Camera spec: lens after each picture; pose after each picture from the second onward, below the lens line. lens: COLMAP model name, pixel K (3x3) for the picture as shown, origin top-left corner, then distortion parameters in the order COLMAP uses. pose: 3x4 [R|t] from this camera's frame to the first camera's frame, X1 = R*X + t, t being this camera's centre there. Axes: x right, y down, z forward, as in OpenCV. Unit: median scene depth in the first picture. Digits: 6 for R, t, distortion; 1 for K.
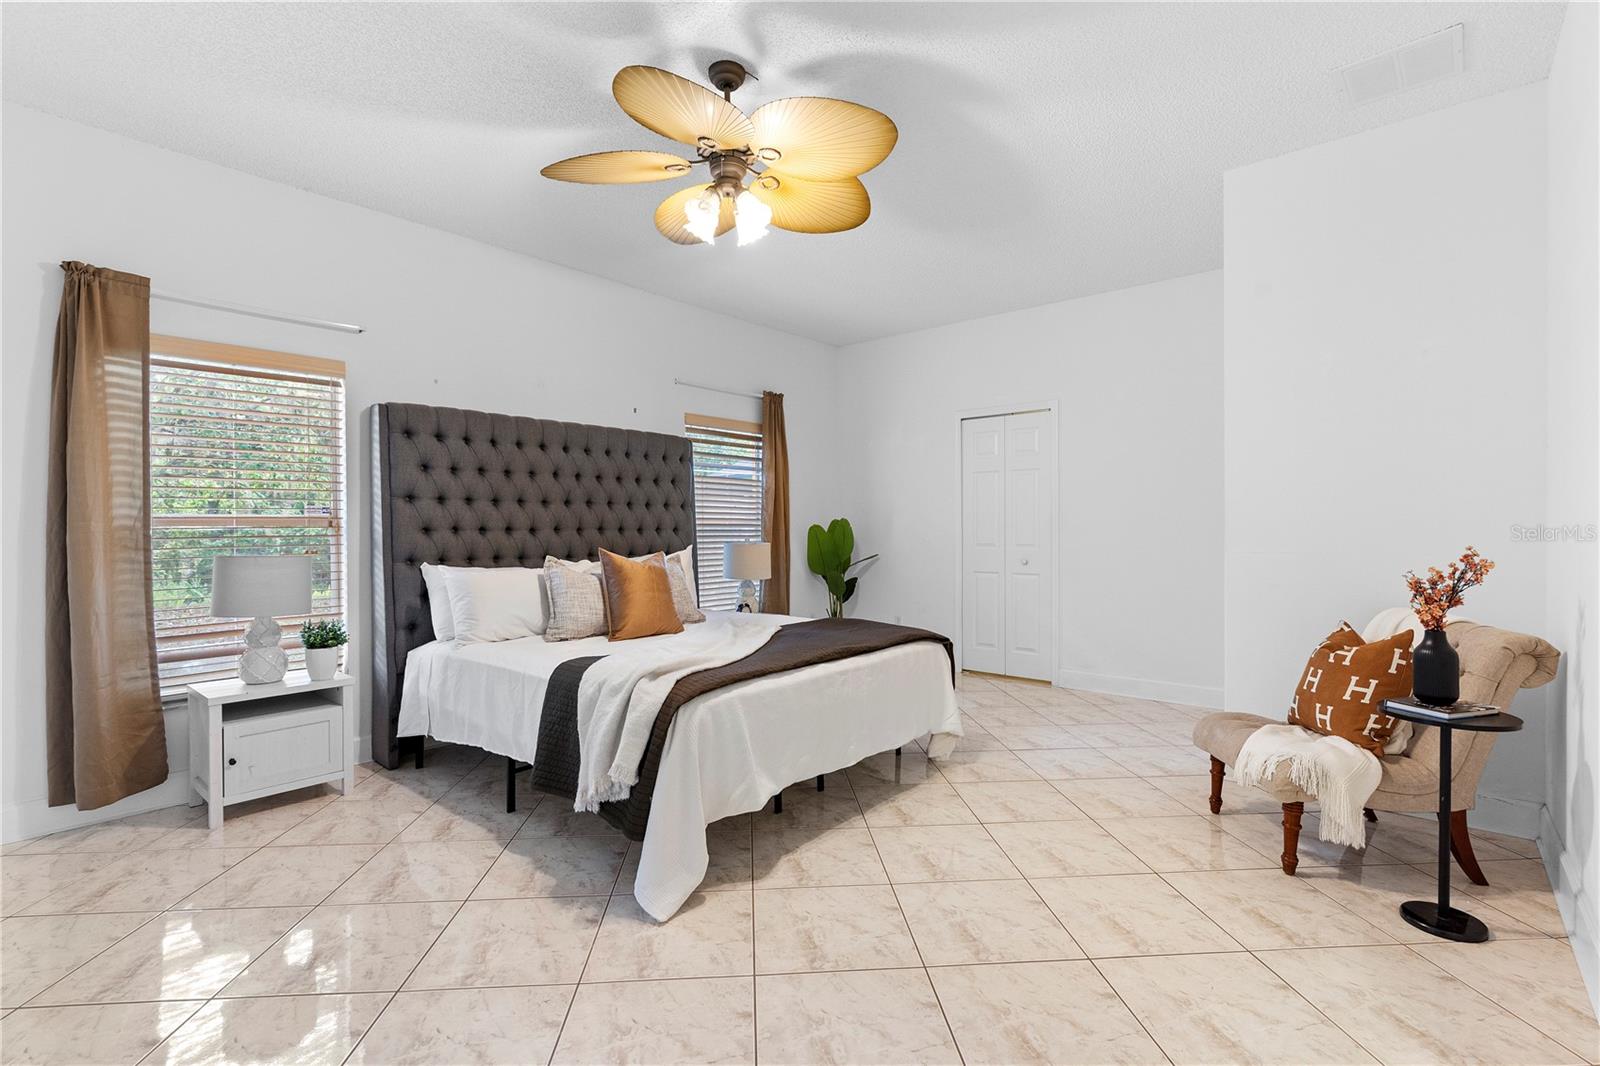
lens RADIAL K [[723.6, 0, 792.7], [0, 723.6, 527.1], [0, 0, 1]] dist [-0.003059, 0.000225]
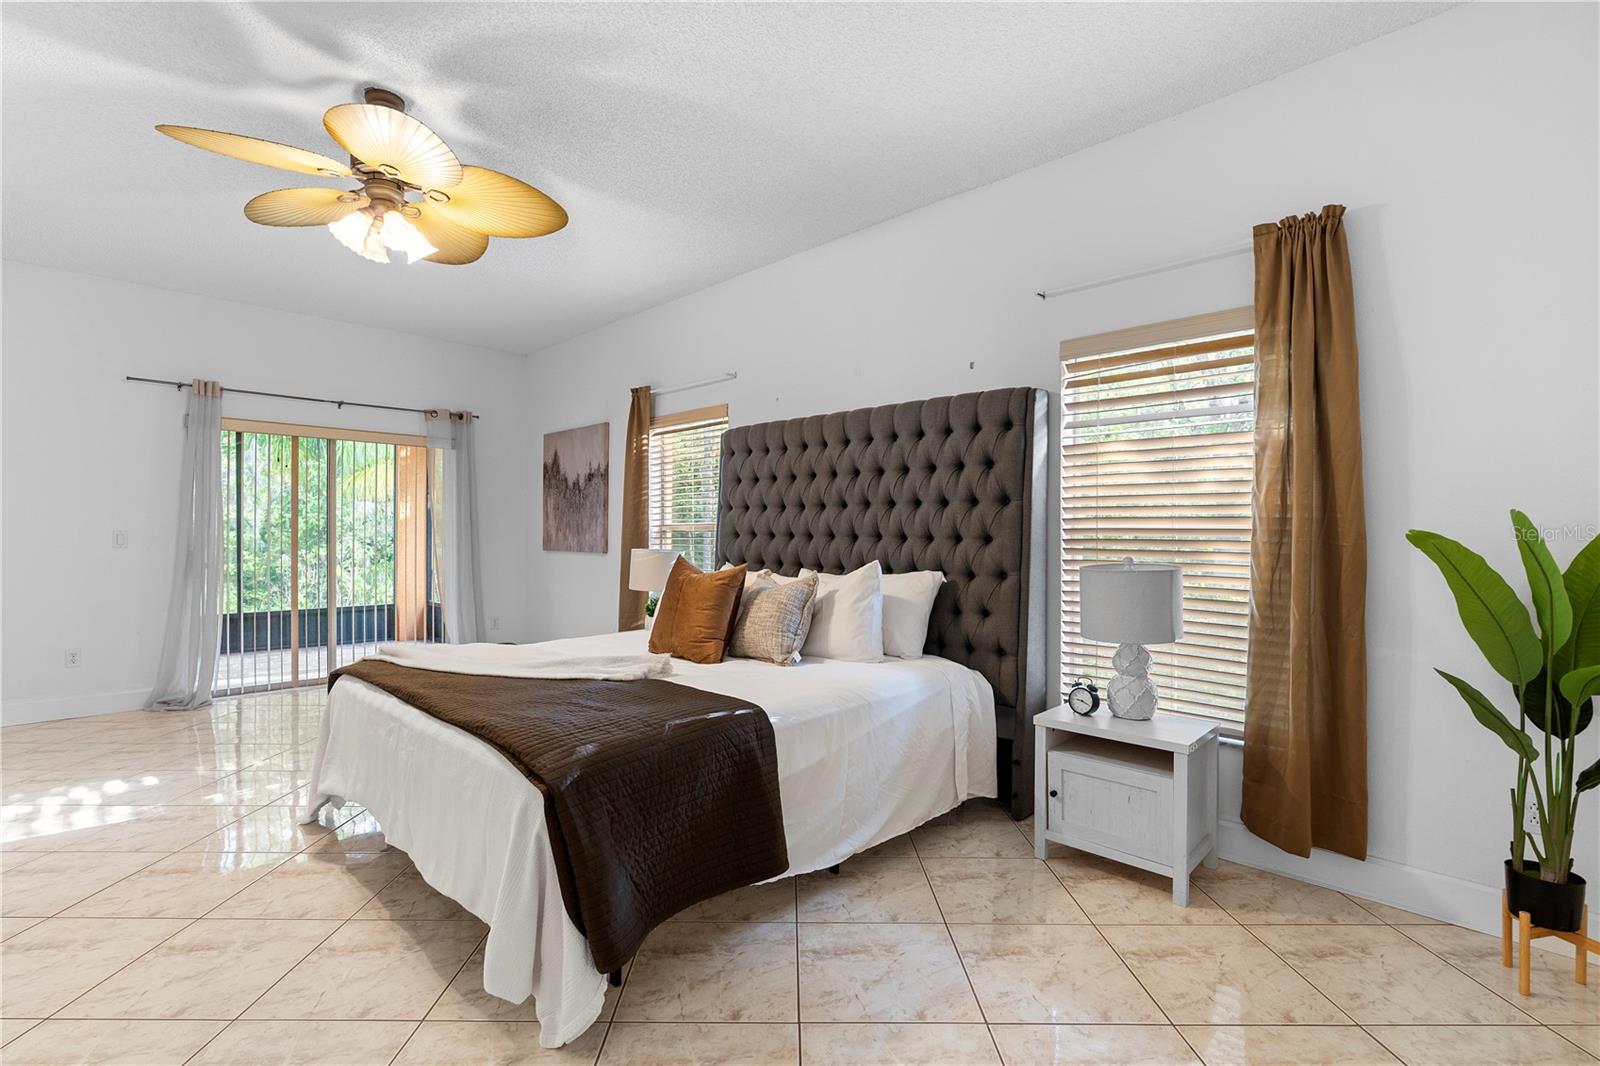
lens RADIAL K [[747.2, 0, 797.0], [0, 747.2, 528.5], [0, 0, 1]] dist [-0.003336, 0.000841]
pose [[-0.059073, -0.007016, -0.998229, 0.573252], [-0.009388, 0.999935, -0.006472, 0.000130], [0.998210, 0.008989, -0.059135, 1.000902]]
